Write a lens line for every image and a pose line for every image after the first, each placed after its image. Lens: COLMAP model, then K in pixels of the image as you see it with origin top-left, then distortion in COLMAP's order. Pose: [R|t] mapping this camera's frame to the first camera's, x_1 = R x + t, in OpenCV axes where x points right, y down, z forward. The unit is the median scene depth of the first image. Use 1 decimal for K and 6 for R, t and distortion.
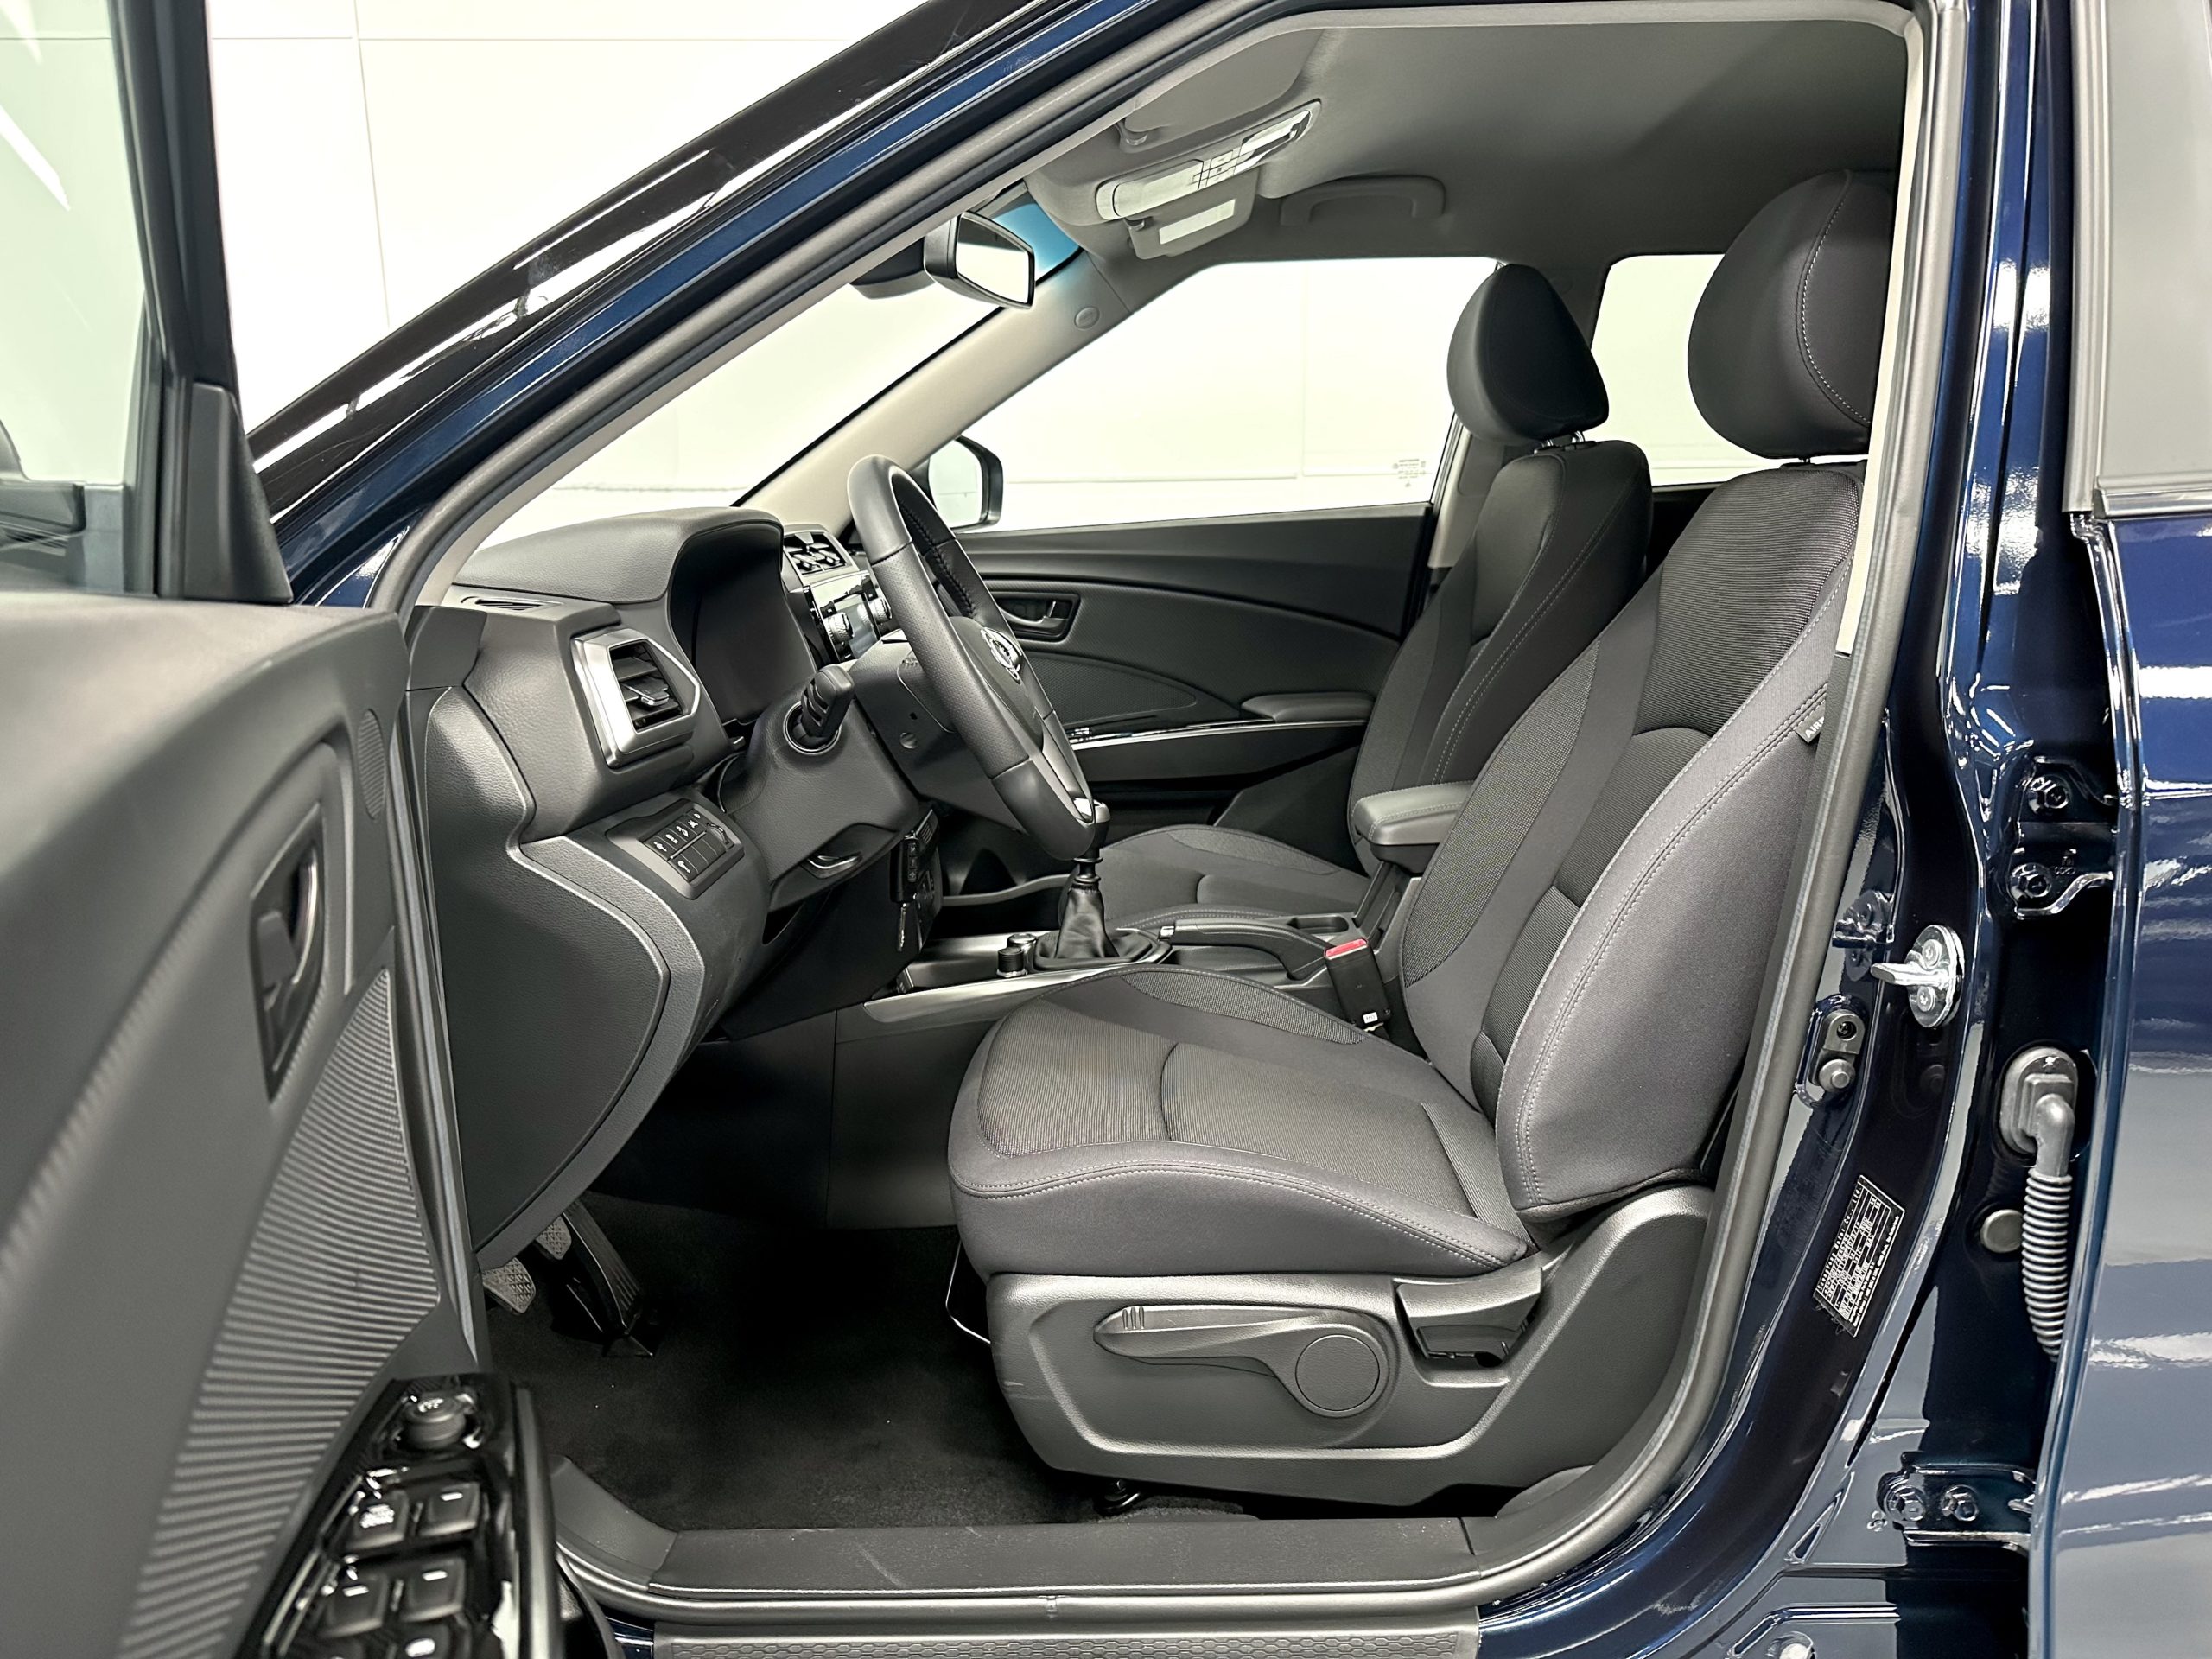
lens RADIAL K [[1542.6, 0, 1119.3], [0, 1542.6, 843.0], [0, 0, 1]] dist [0.056110, -0.113590]
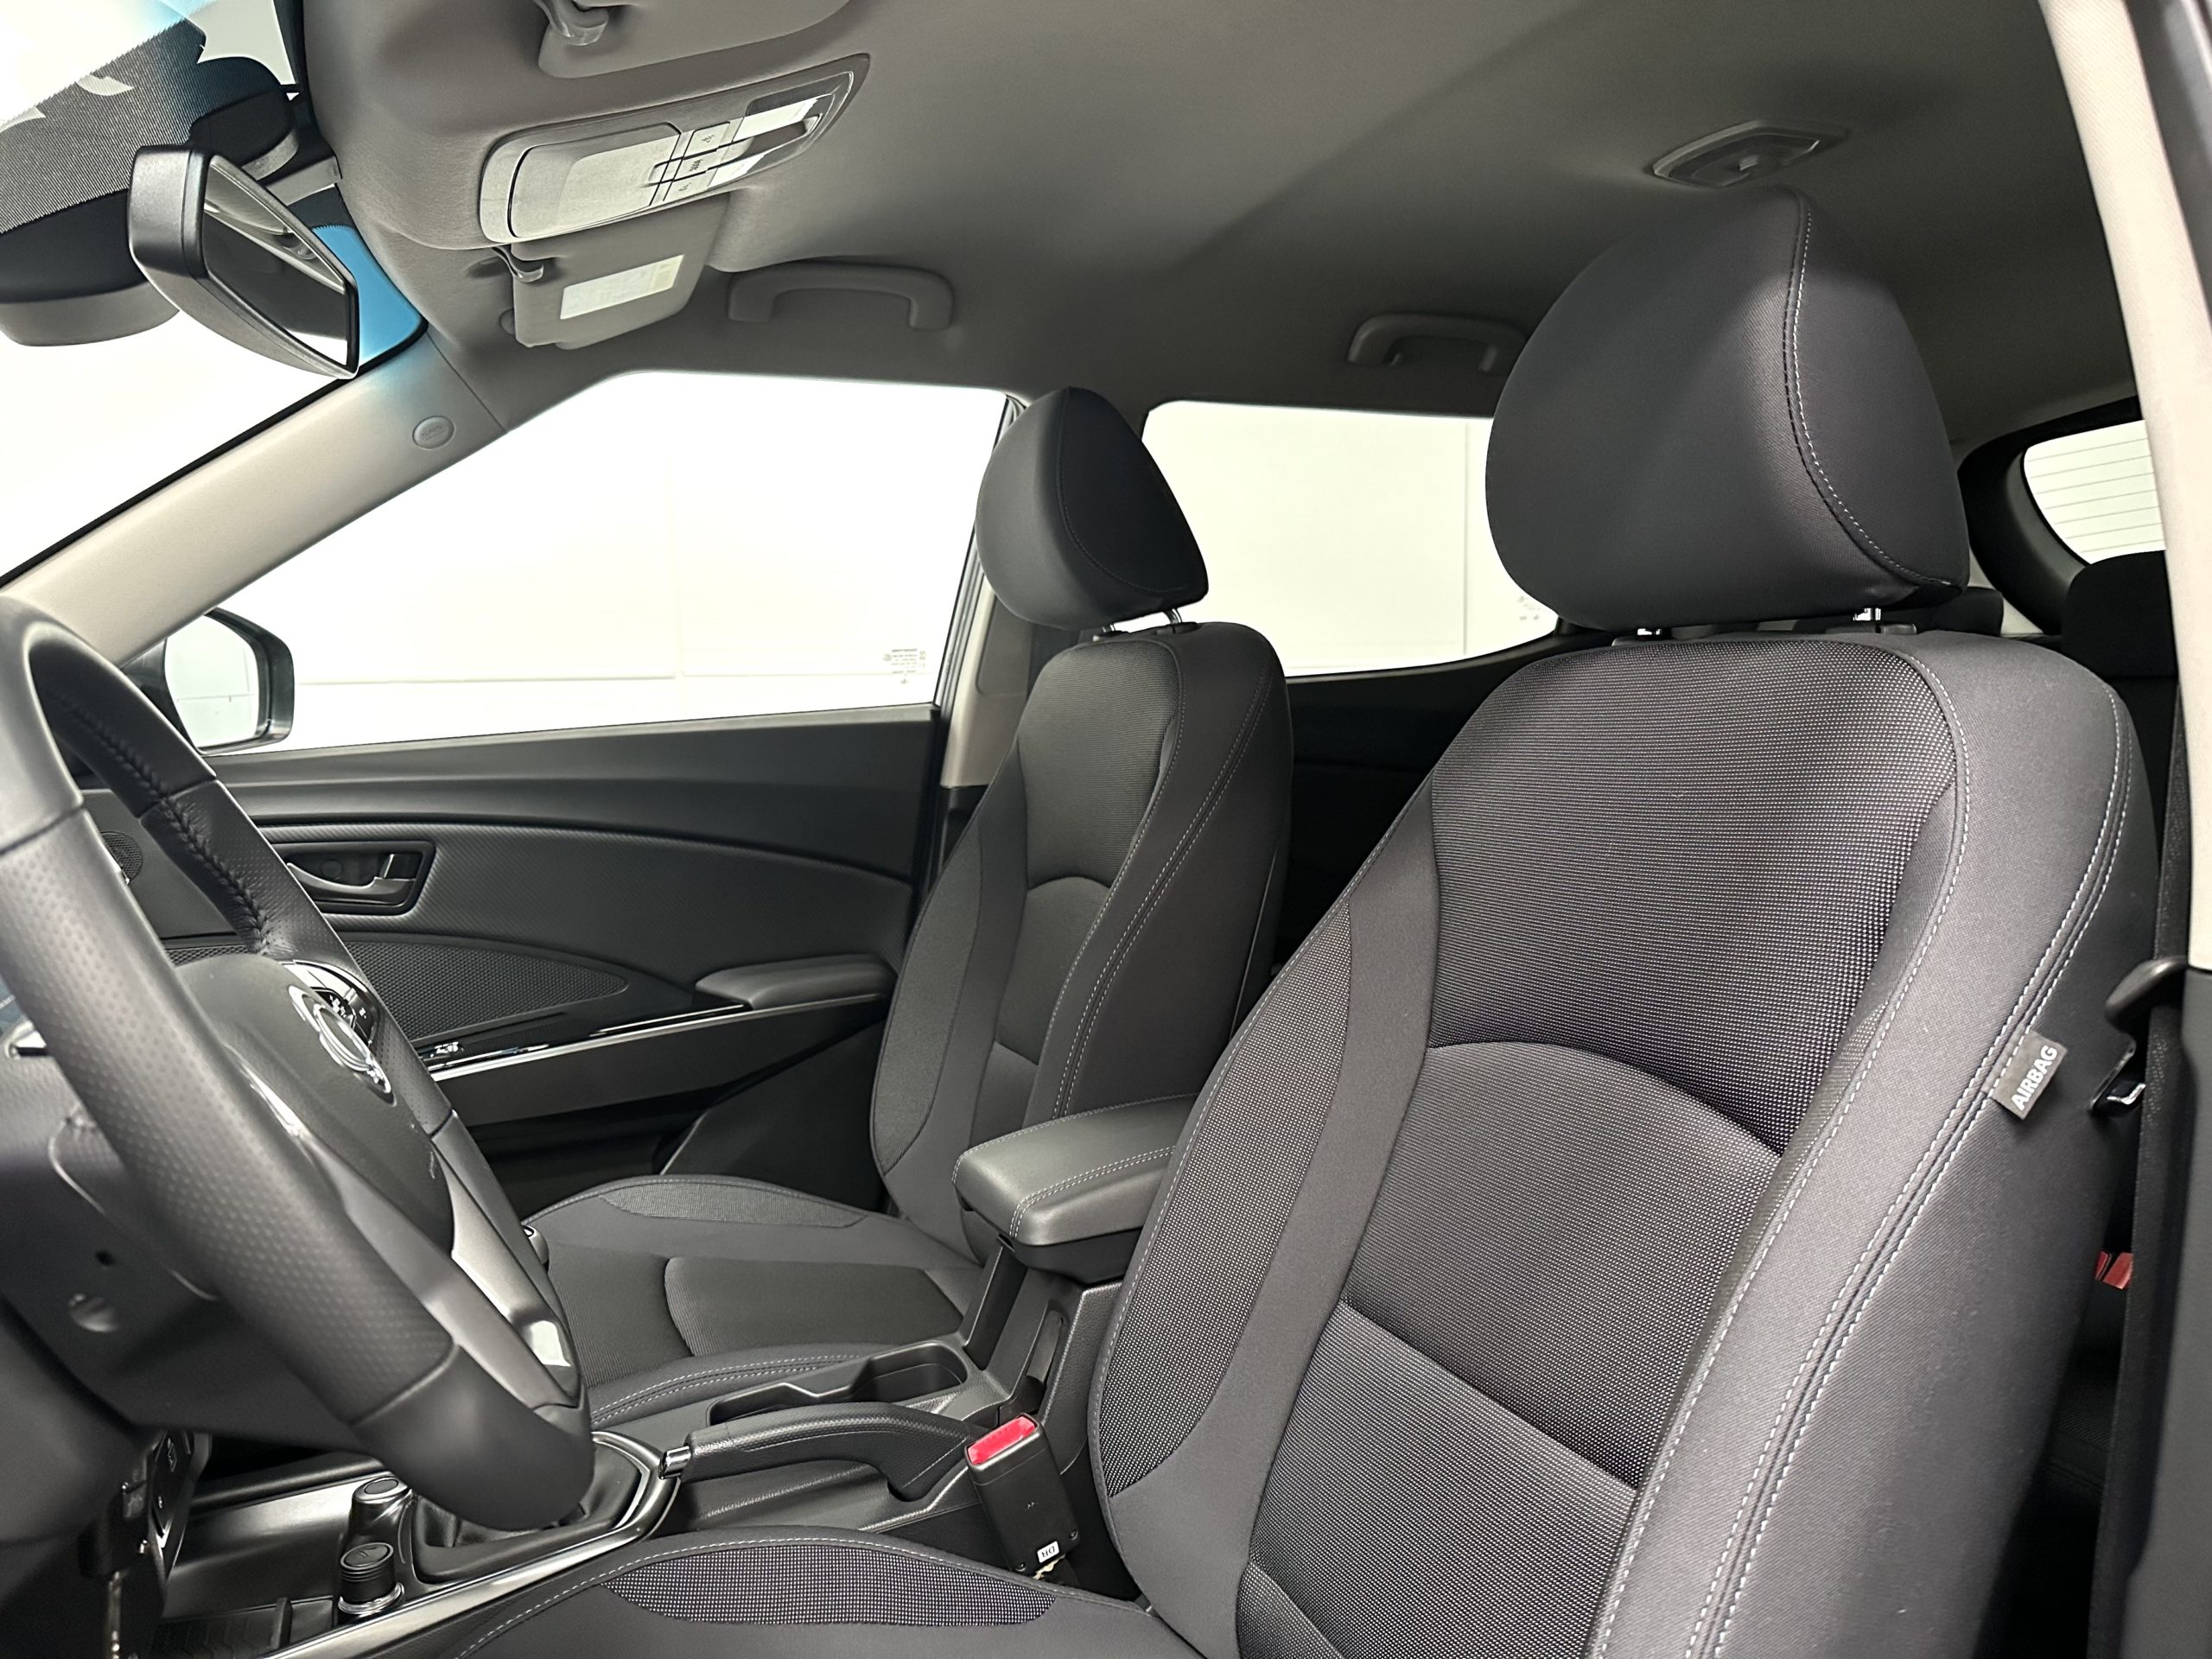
lens RADIAL K [[1542.6, 0, 1119.3], [0, 1542.6, 843.0], [0, 0, 1]] dist [0.056110, -0.113590]
pose [[0.912035, -0.044951, 0.407642, -0.033281], [0.097048, 0.989400, -0.108028, -0.069168], [-0.398465, 0.138087, 0.906729, 0.322765]]
